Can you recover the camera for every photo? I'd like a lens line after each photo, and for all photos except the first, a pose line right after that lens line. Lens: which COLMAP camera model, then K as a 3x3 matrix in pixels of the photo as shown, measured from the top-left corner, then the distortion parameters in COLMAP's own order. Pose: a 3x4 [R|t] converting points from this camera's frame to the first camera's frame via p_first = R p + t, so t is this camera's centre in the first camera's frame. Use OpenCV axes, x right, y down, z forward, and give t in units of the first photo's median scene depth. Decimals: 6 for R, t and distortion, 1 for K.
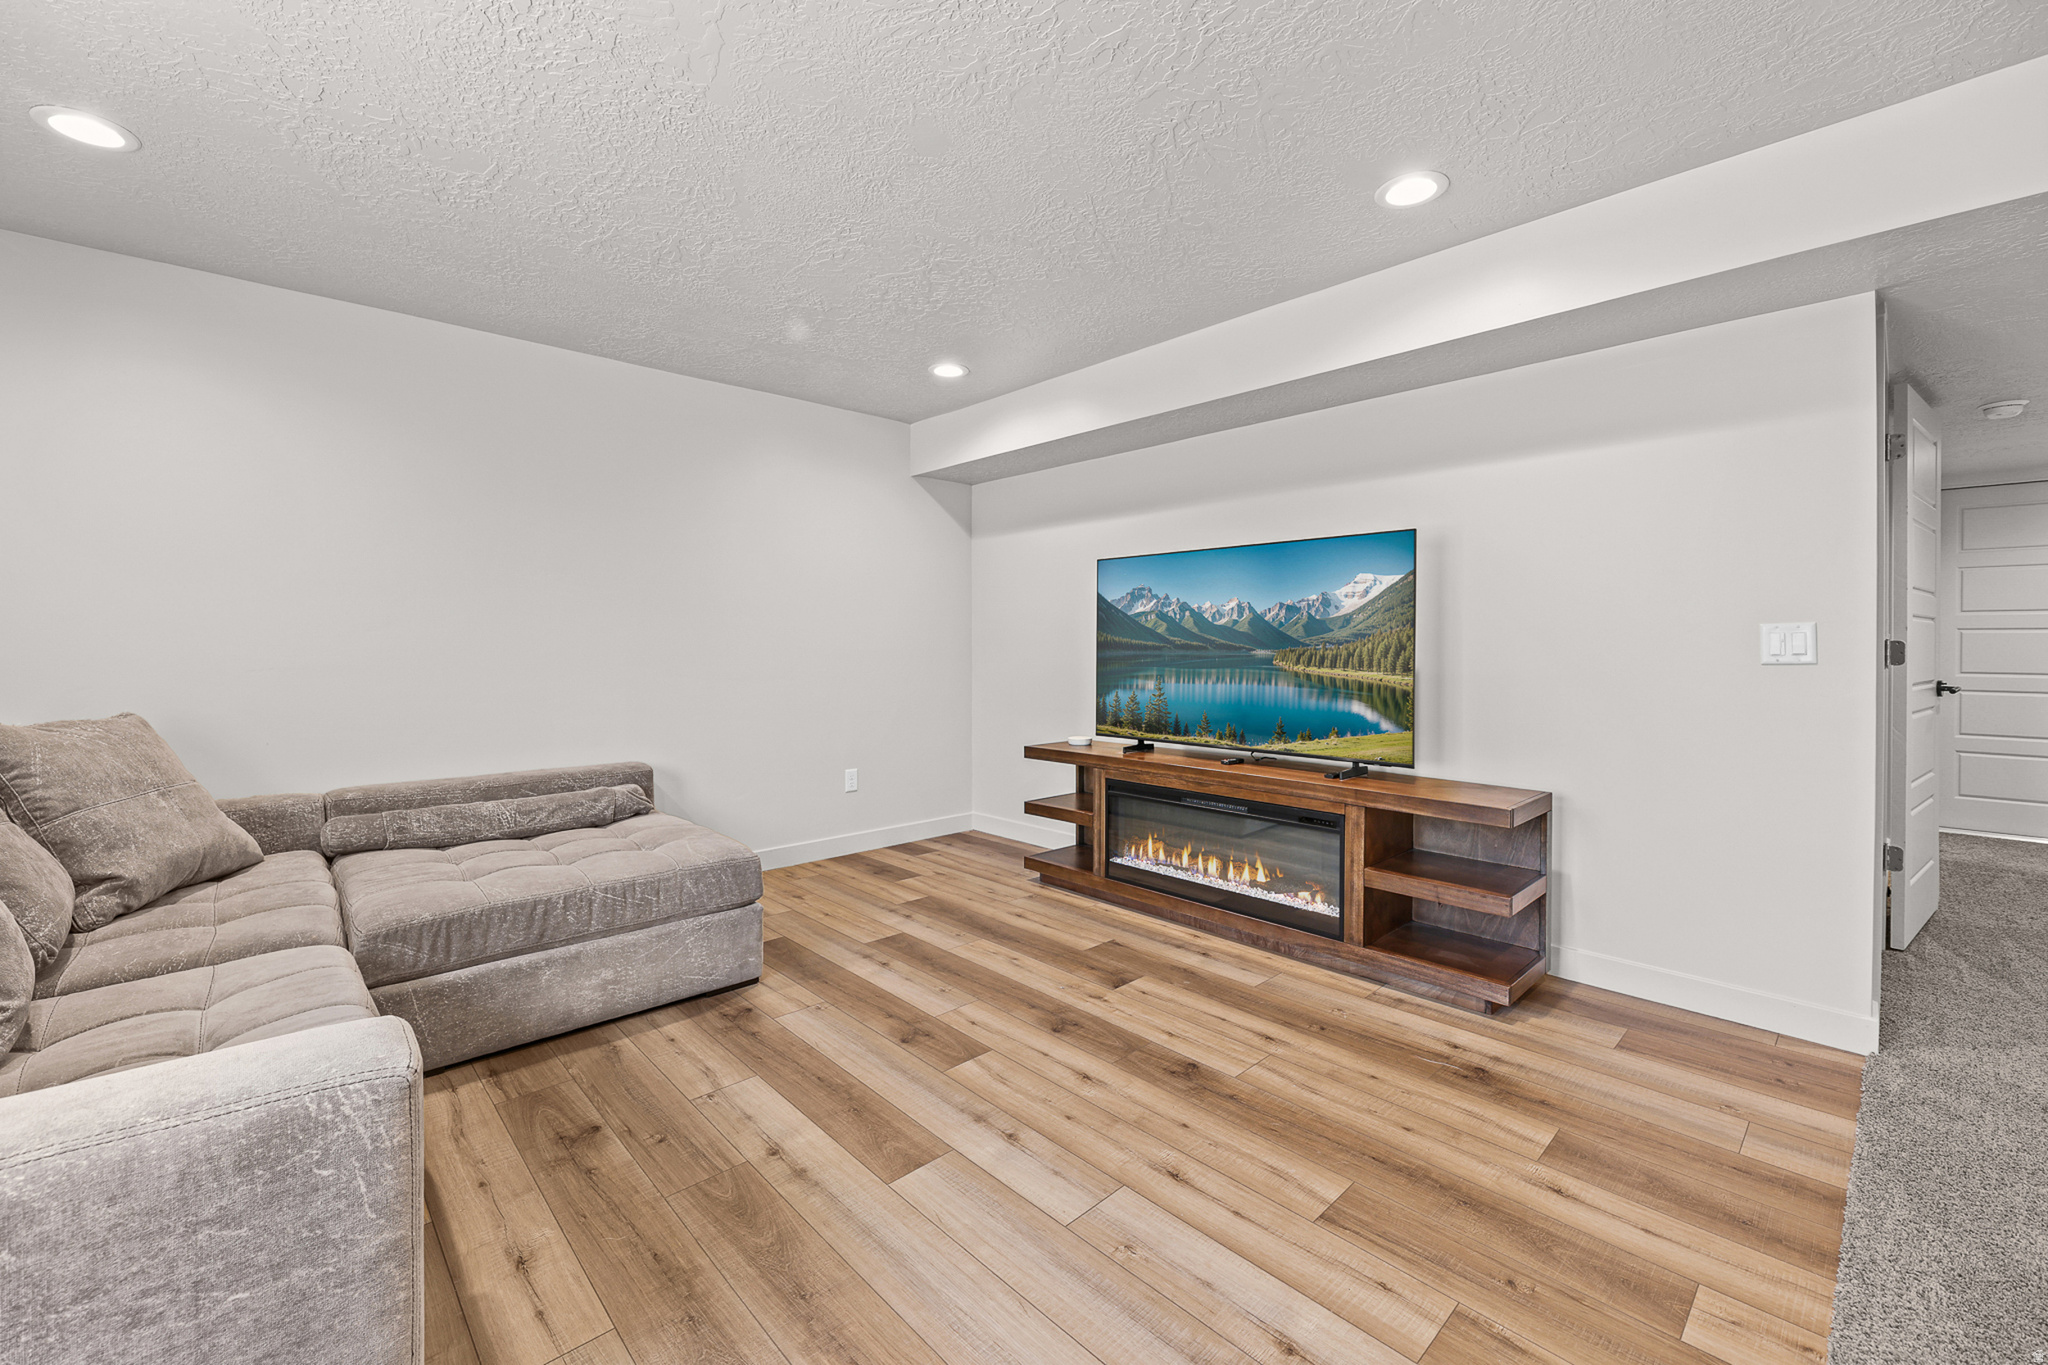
lens RADIAL K [[841.1, 0, 1045.6], [0, 841.1, 649.5], [0, 0, 1]] dist [0.003643, -0.000378]
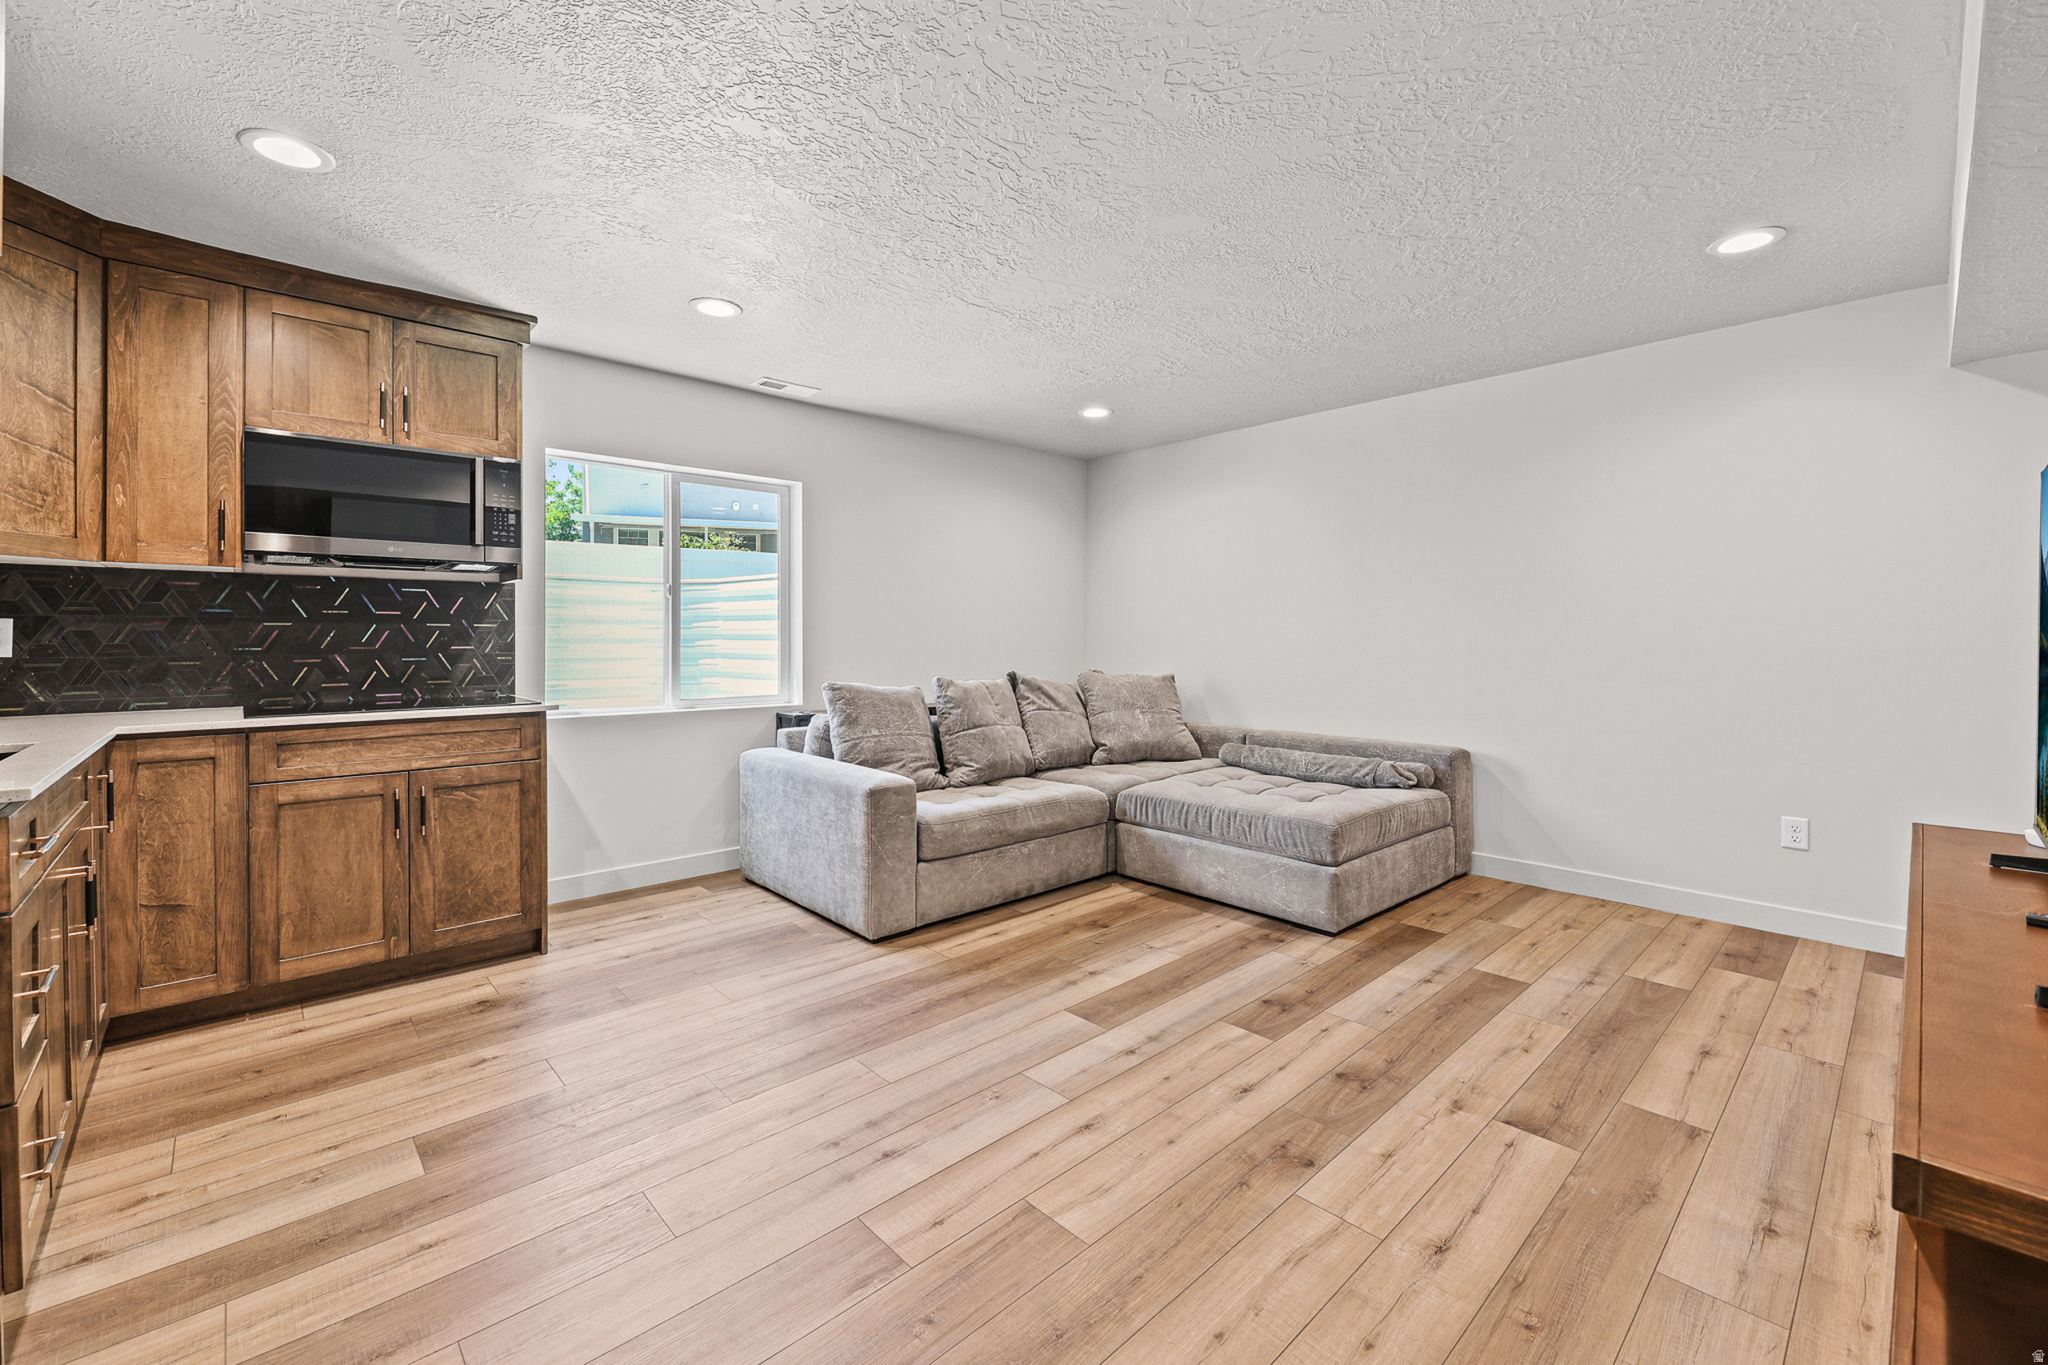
lens RADIAL K [[841.1, 0, 1027.5], [0, 841.1, 649.5], [0, 0, 1]] dist [0.003643, -0.000378]
pose [[-0.013453, 0.013827, -0.999814, 0.566523], [-0.007818, 0.999872, 0.013933, -0.003908], [0.999879, 0.008004, -0.013343, 0.427368]]
